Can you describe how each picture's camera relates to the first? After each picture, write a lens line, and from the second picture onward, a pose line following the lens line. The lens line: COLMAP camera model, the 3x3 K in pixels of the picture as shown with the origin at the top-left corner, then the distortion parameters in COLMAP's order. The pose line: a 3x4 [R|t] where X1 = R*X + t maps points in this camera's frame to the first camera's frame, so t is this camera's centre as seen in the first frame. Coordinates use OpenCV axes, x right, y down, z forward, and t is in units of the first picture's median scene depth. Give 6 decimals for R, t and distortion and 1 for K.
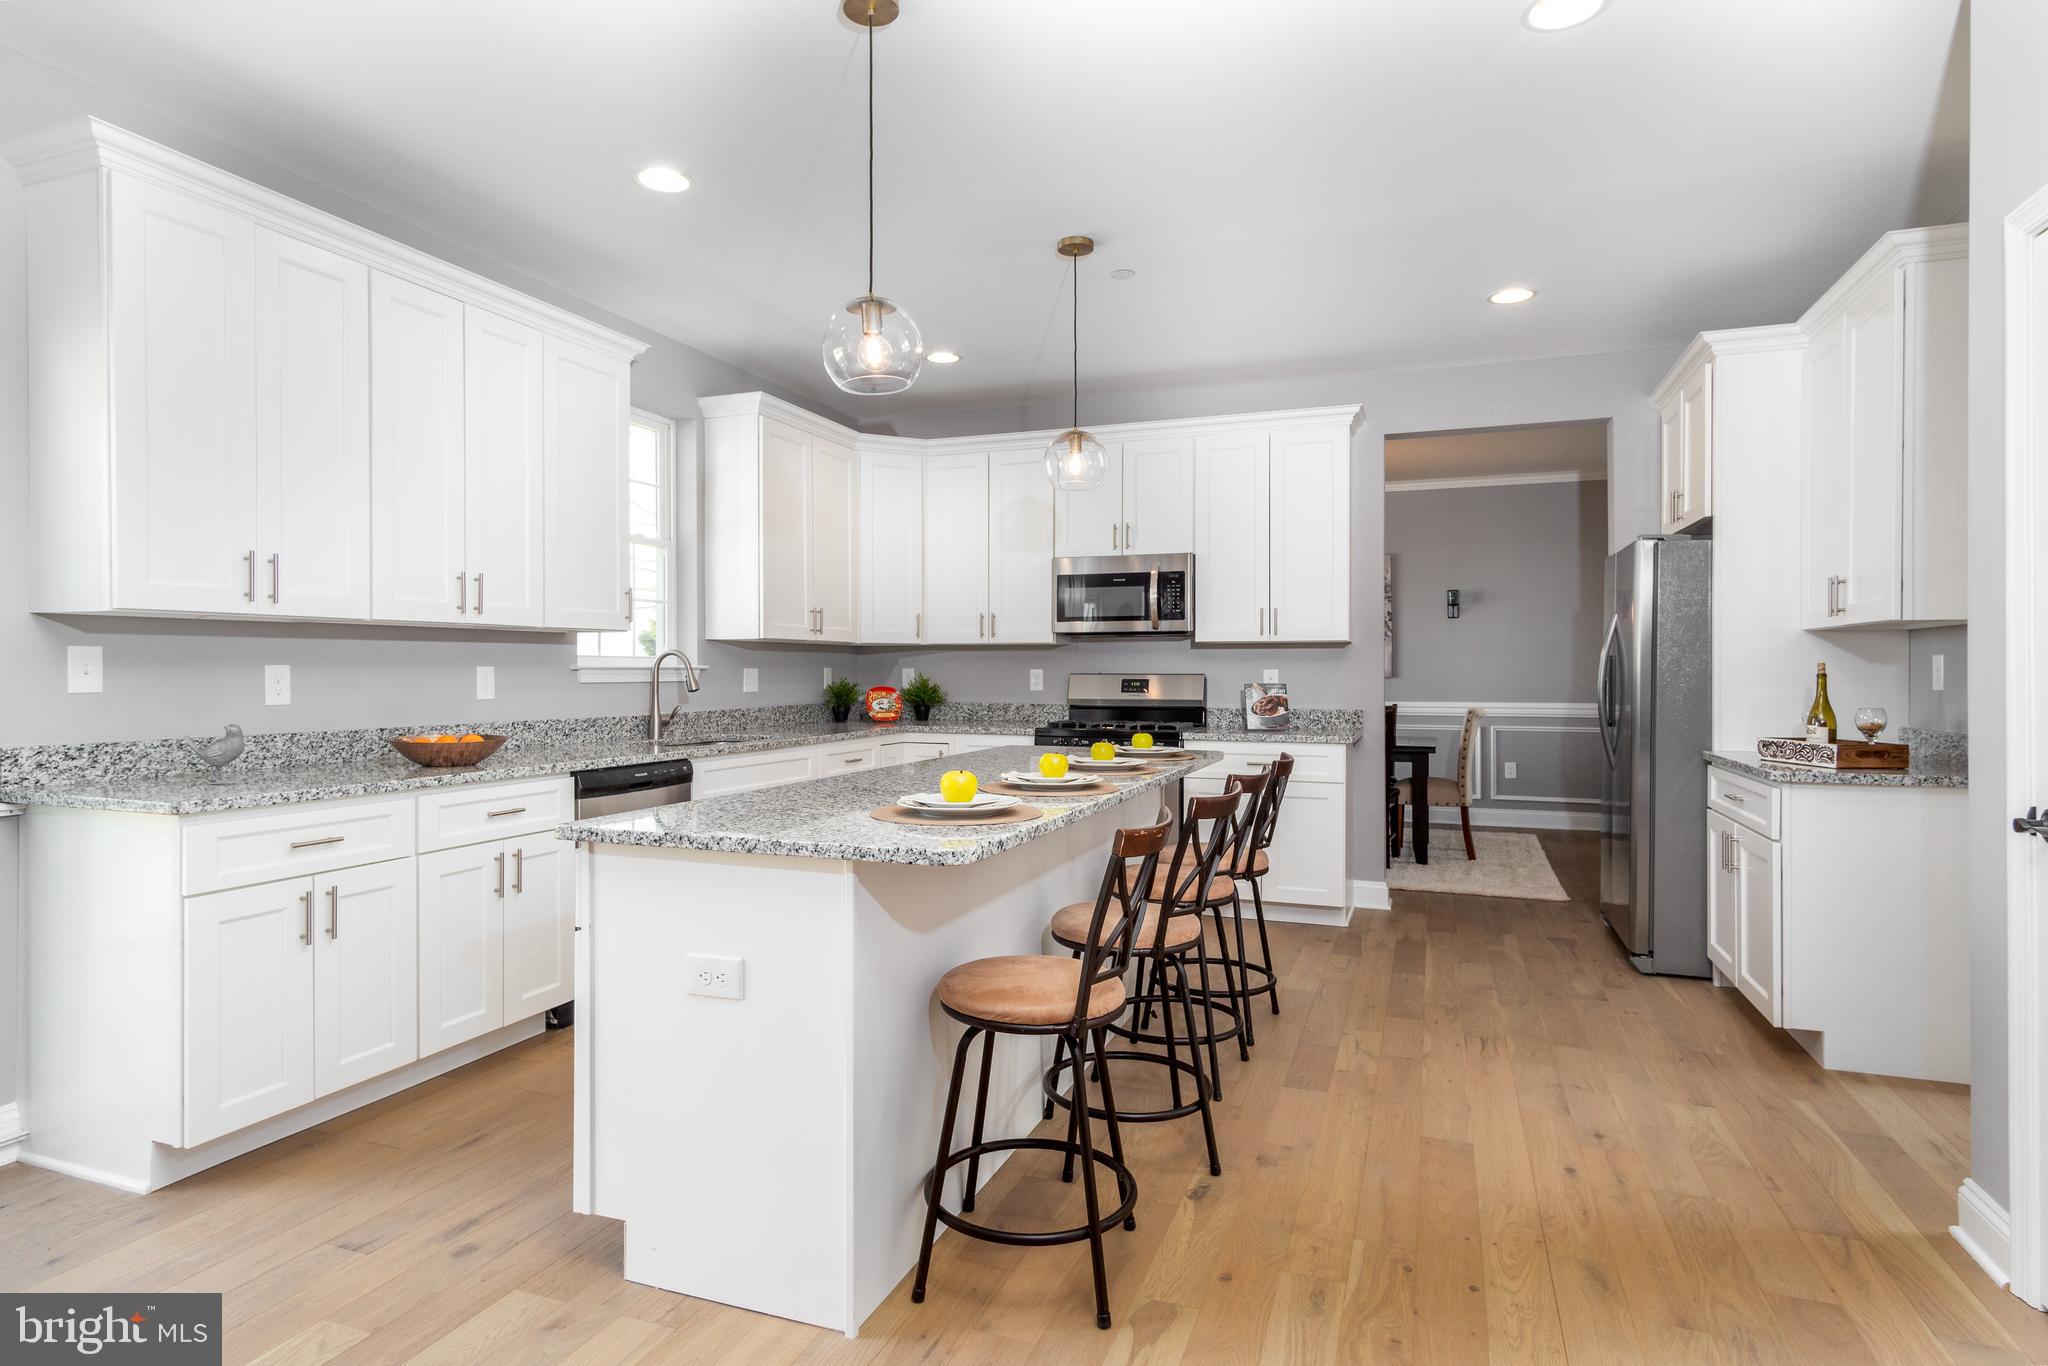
lens RADIAL K [[1095.7, 0, 1017.5], [0, 1095.7, 674.8], [0, 0, 1]] dist [-0.002869, 0.000949]
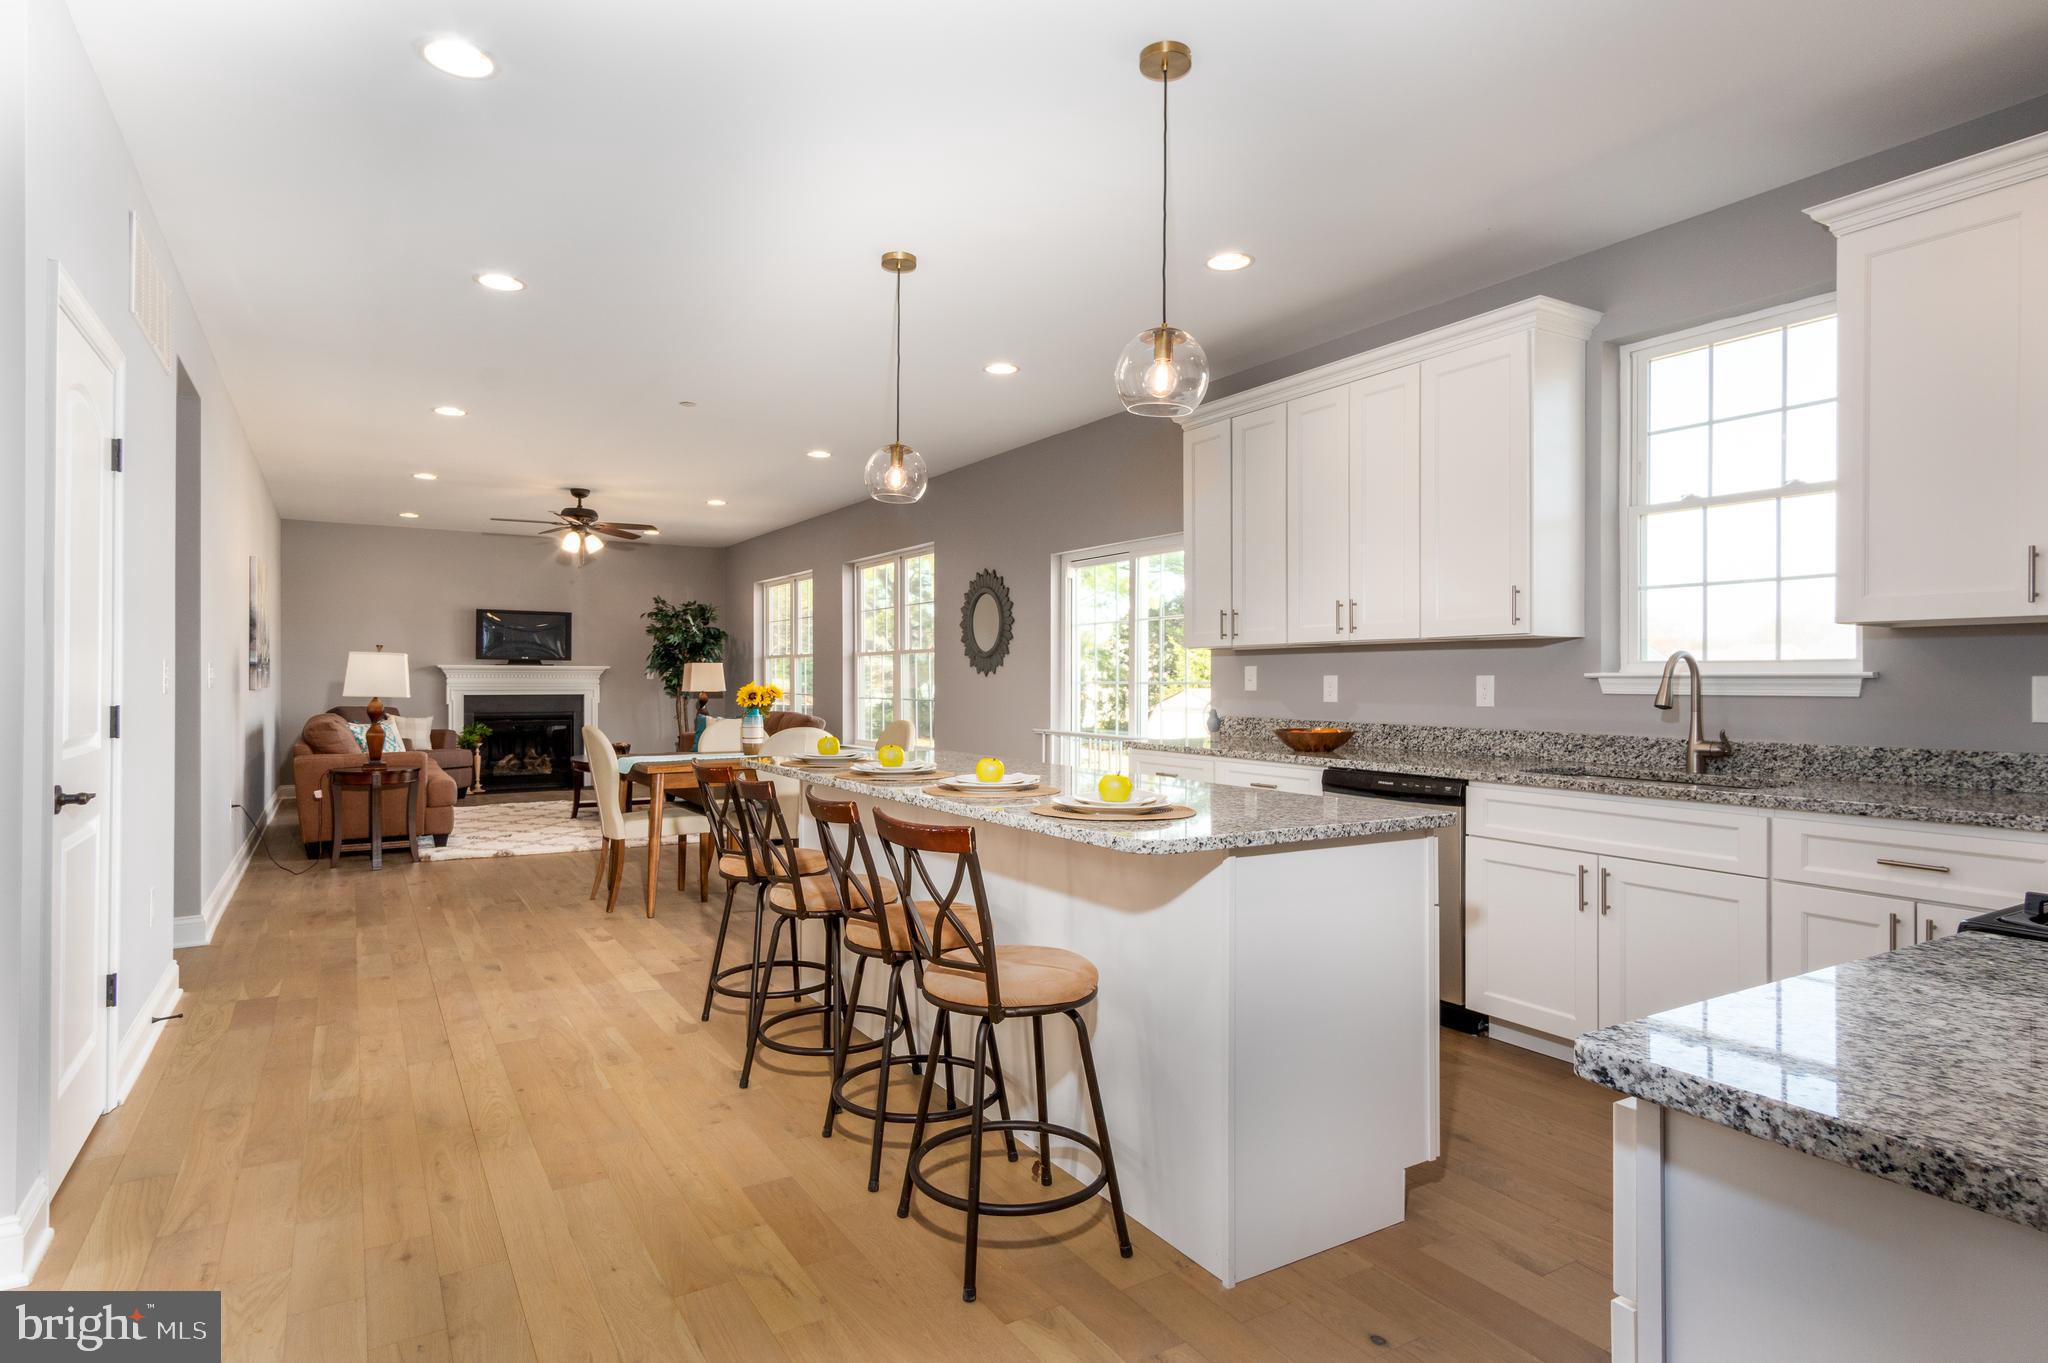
lens RADIAL K [[1095.7, 0, 1017.5], [0, 1095.7, 673.3], [0, 0, 1]] dist [-0.002869, 0.000949]
pose [[-0.611344, -0.006835, -0.791335, 0.732493], [-0.007010, 0.999970, -0.003221, -0.004048], [0.791334, 0.003578, -0.611374, 1.508477]]
